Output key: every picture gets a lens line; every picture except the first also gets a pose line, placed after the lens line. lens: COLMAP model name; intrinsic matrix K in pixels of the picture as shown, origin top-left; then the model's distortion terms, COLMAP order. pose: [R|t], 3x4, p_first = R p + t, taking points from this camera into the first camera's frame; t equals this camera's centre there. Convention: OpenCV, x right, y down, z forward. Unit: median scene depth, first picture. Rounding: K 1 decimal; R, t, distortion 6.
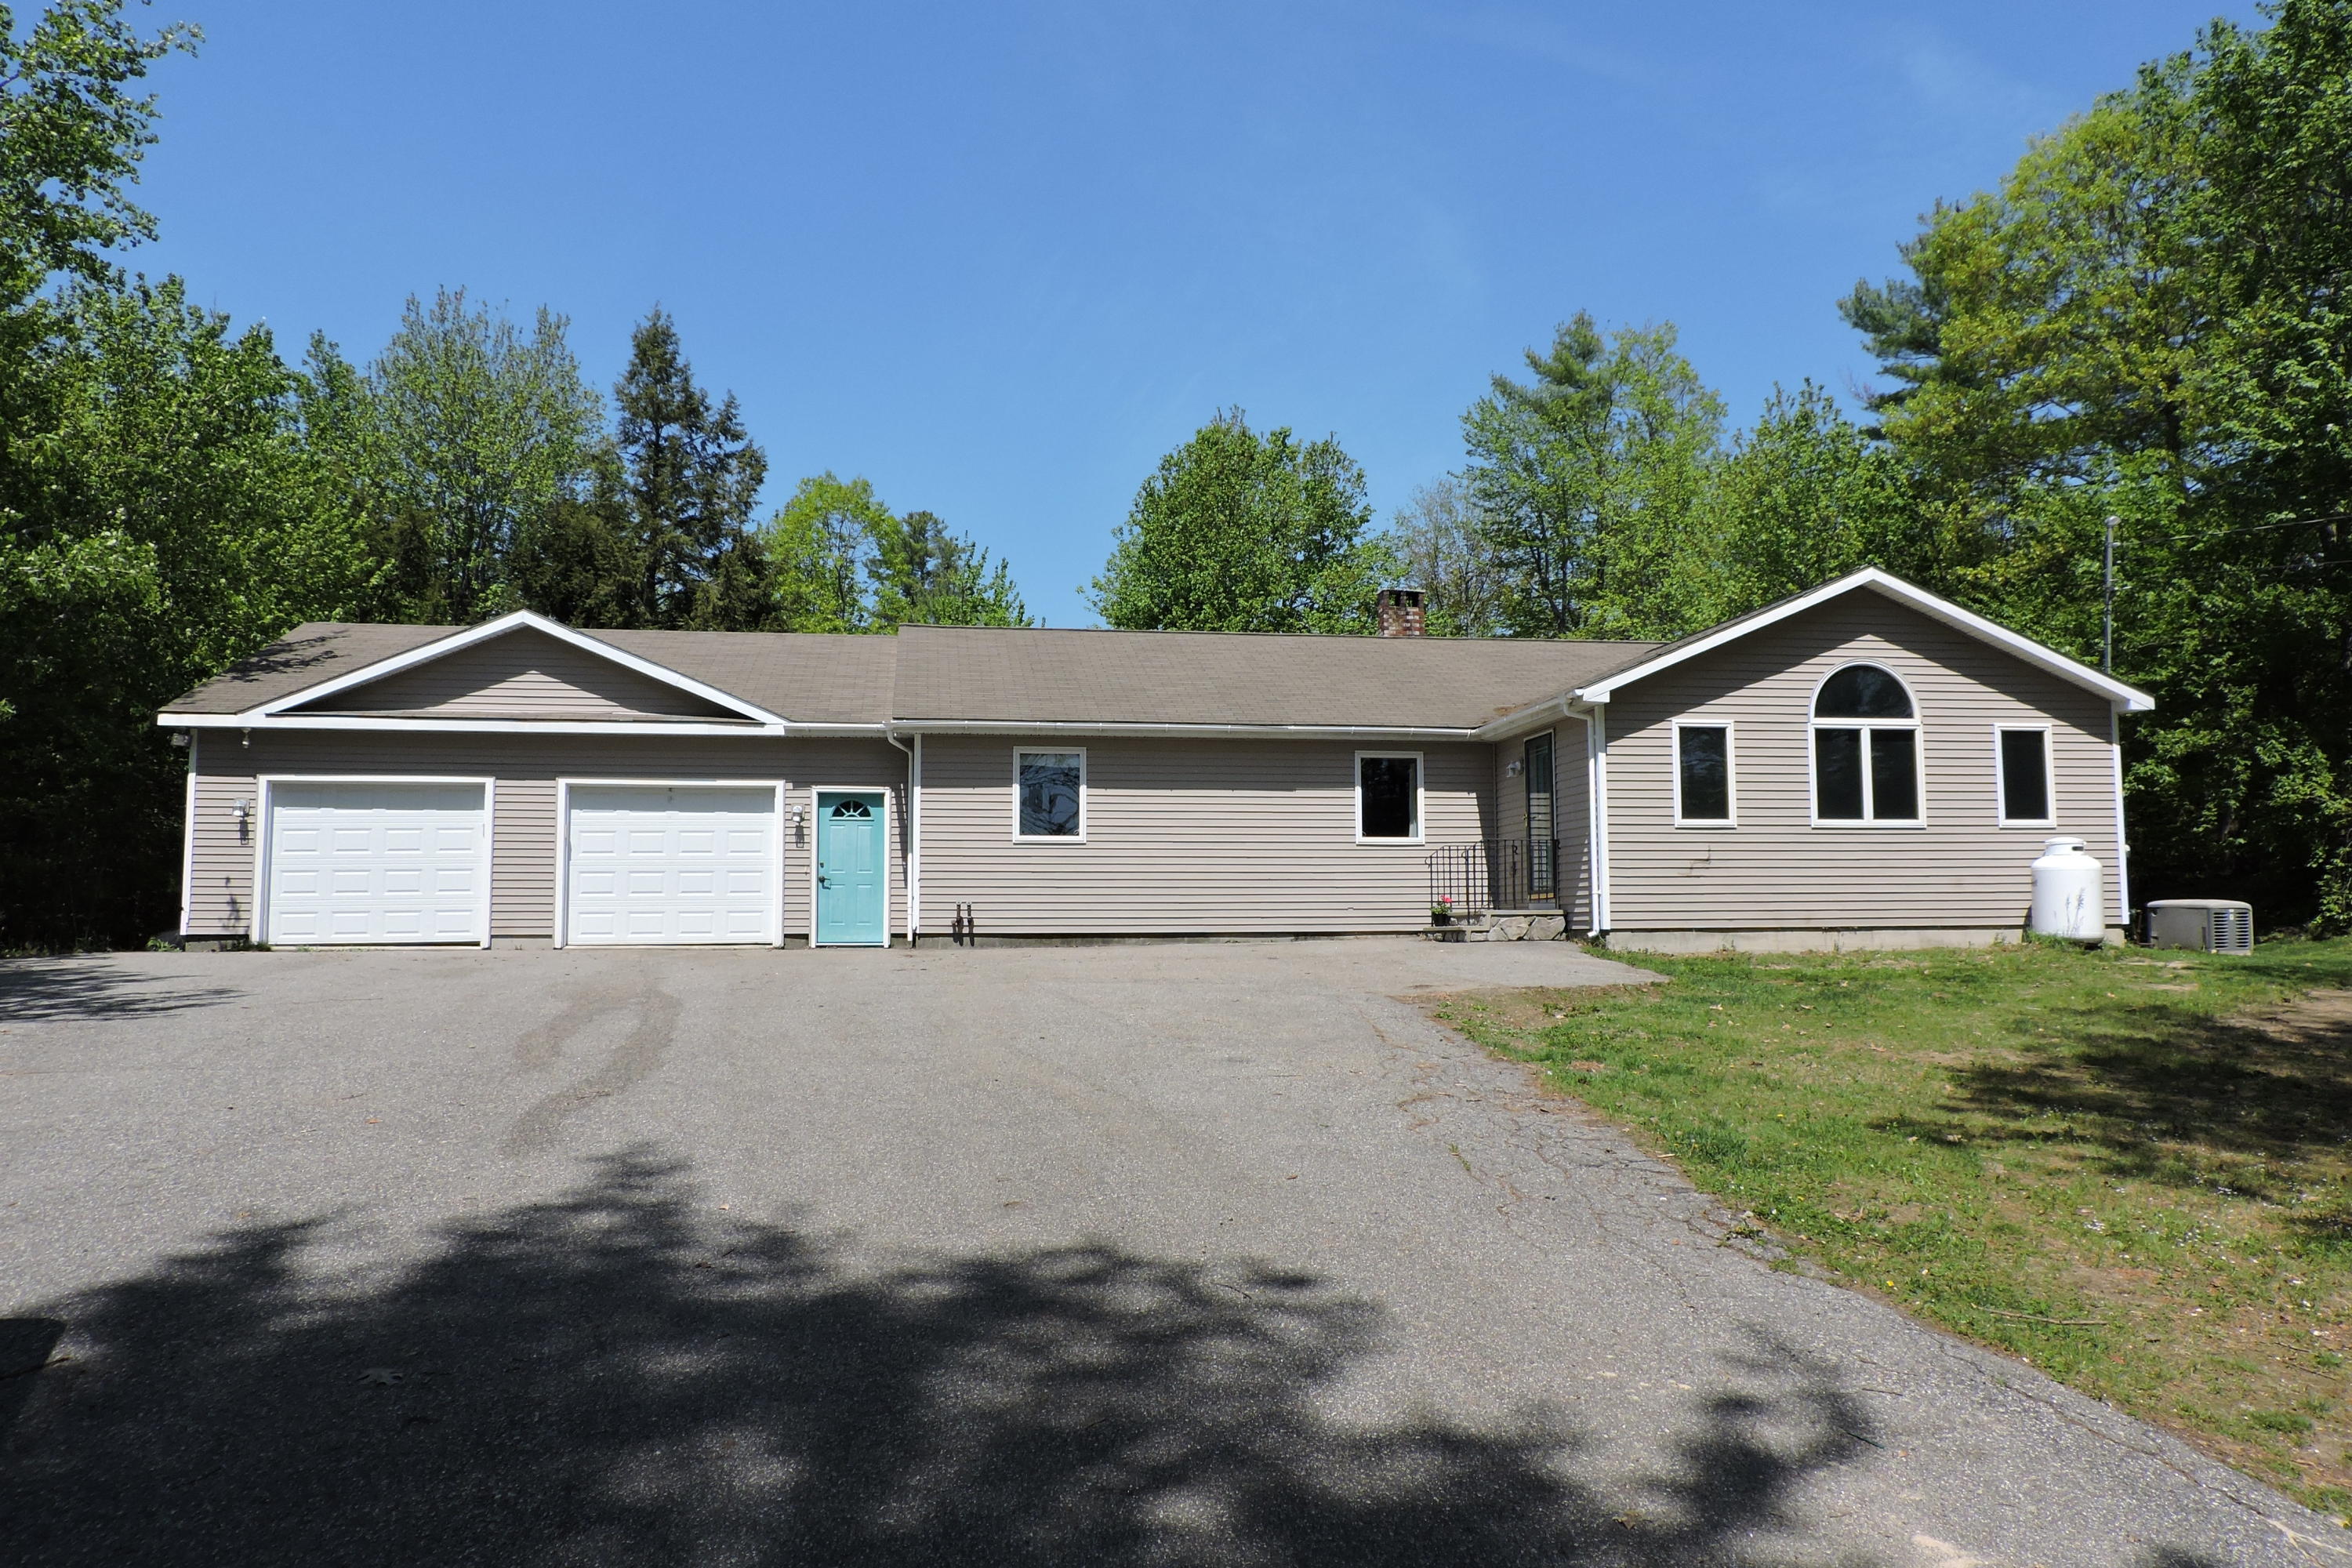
lens RADIAL K [[1672.3, 0, 1176.0], [0, 1672.3, 784.0], [0, 0, 1]] dist [-0.051819, 0.002036]
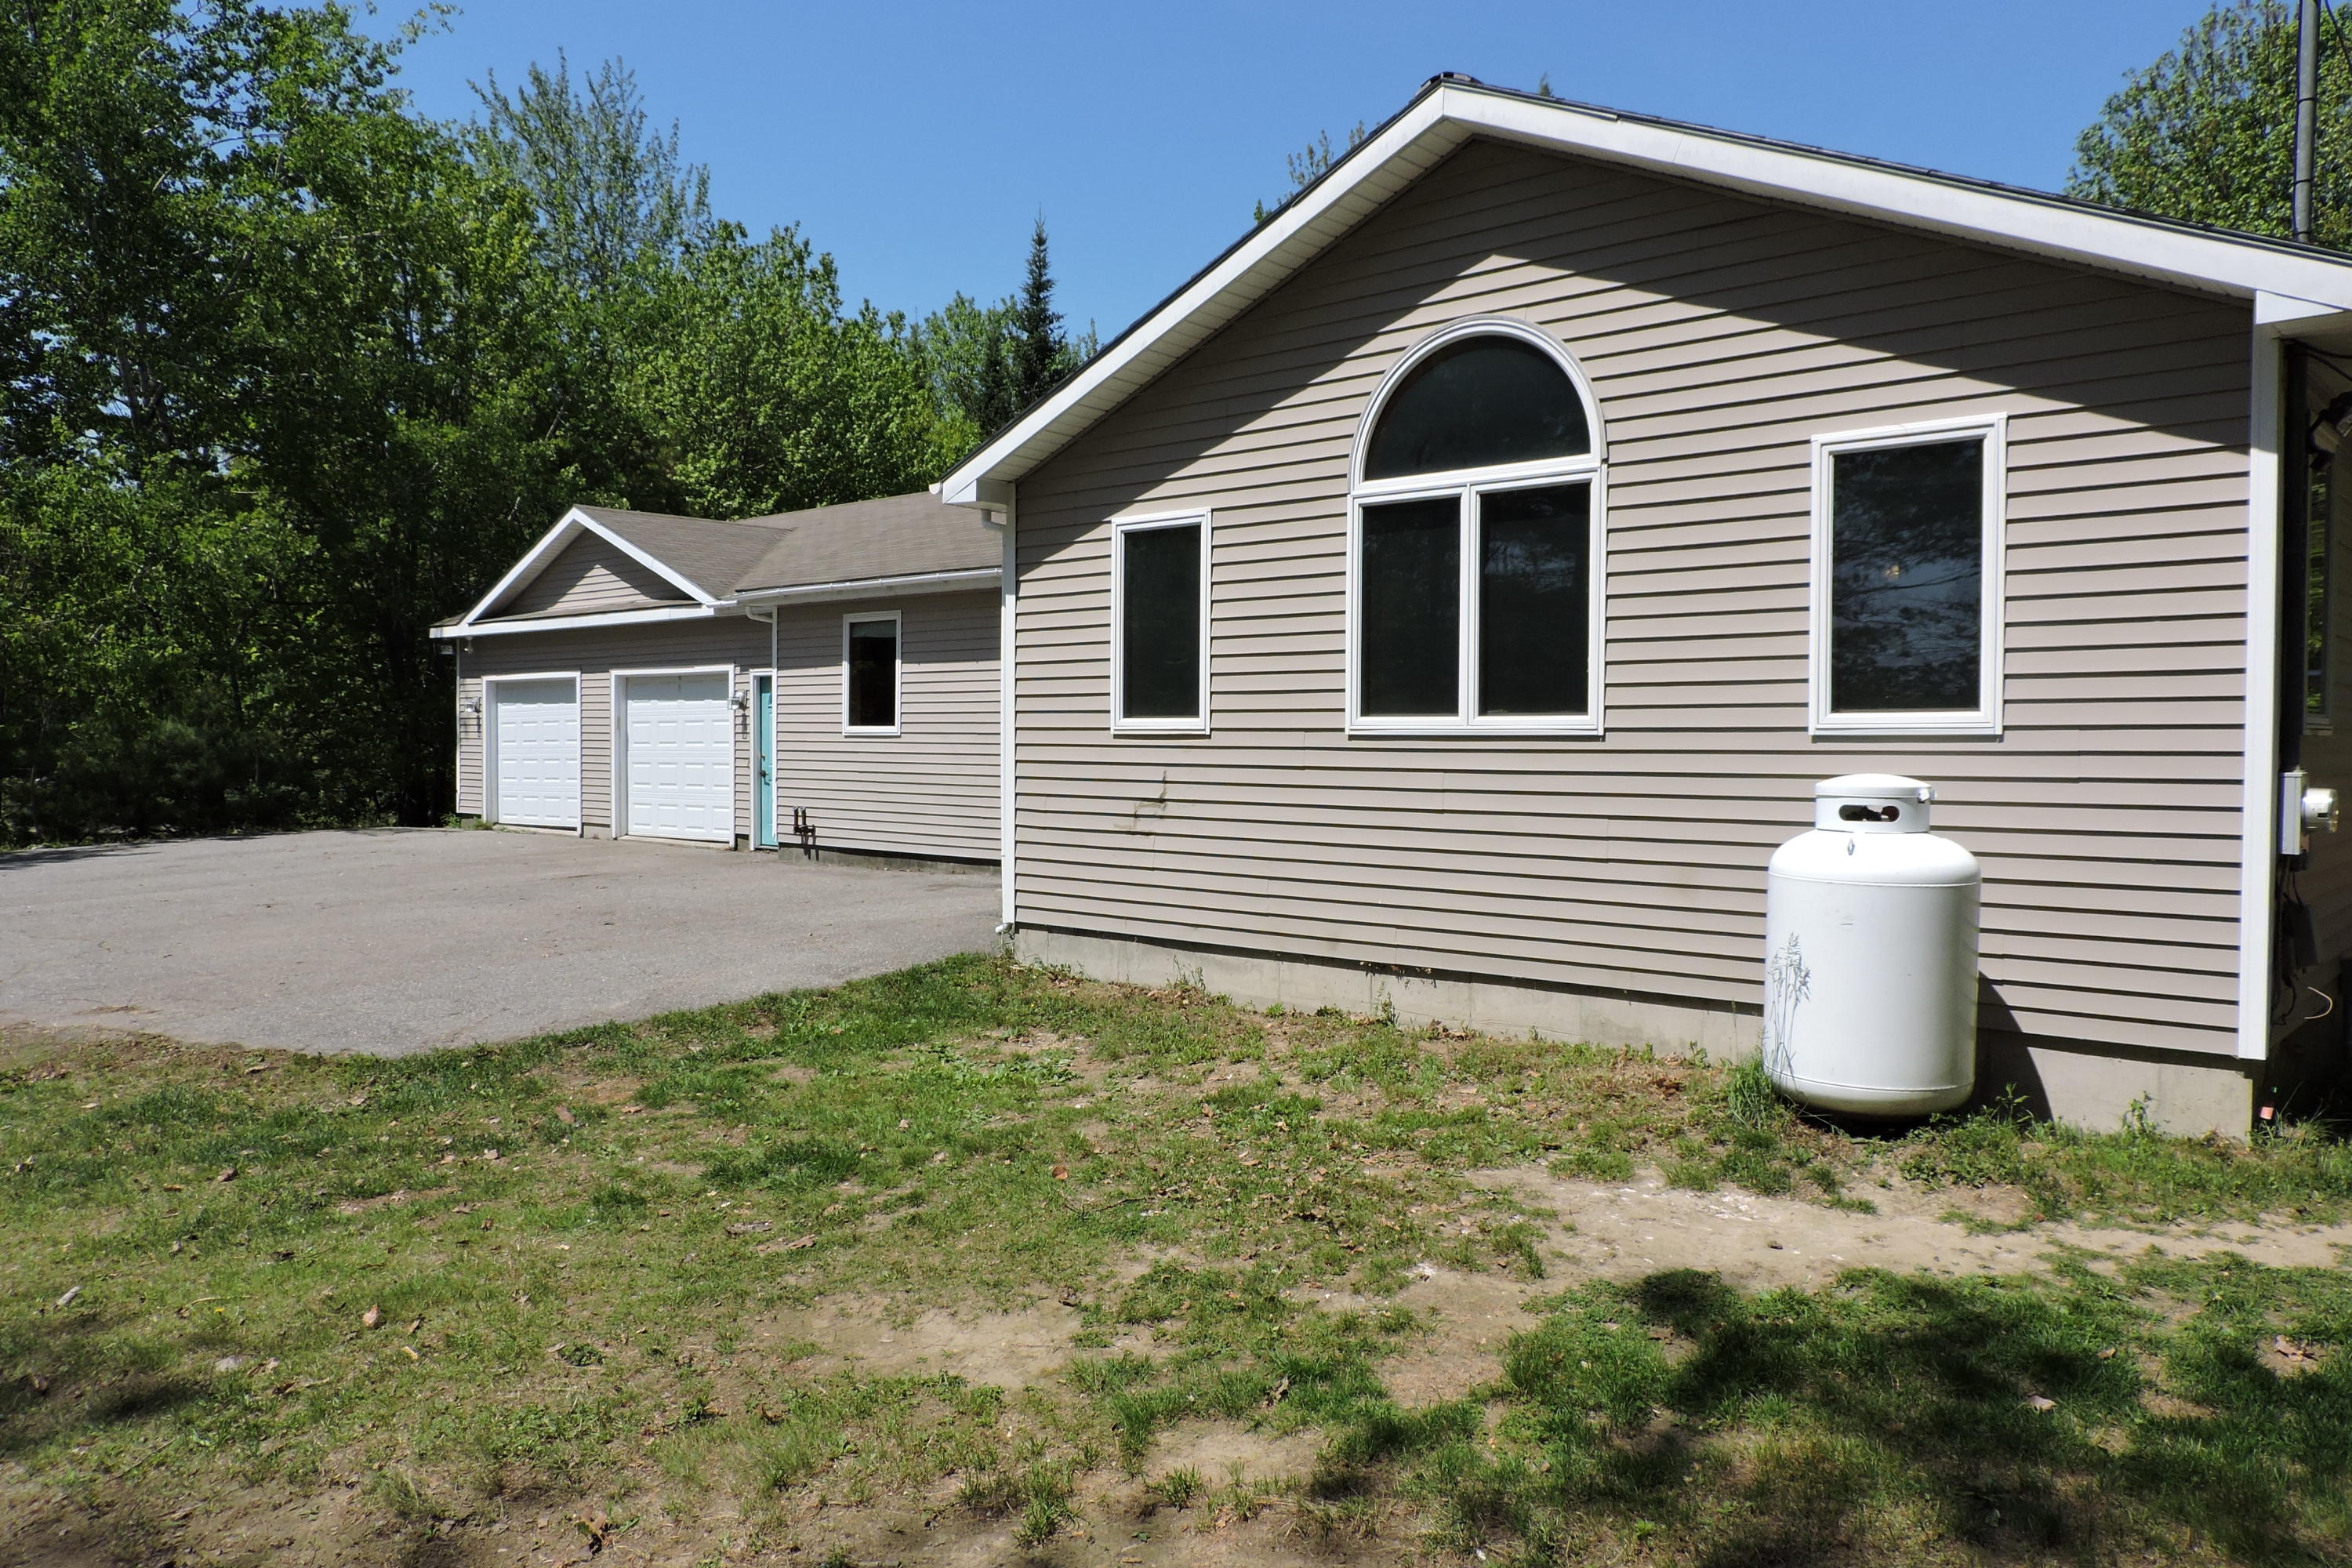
lens RADIAL K [[1672.3, 0, 1176.0], [0, 1672.3, 784.0], [0, 0, 1]] dist [-0.051819, 0.002036]
pose [[0.641655, 0.028214, -0.766475, 0.674387], [0.059867, 0.994432, 0.086723, -0.001851], [0.764654, -0.101533, 0.636393, 0.662121]]
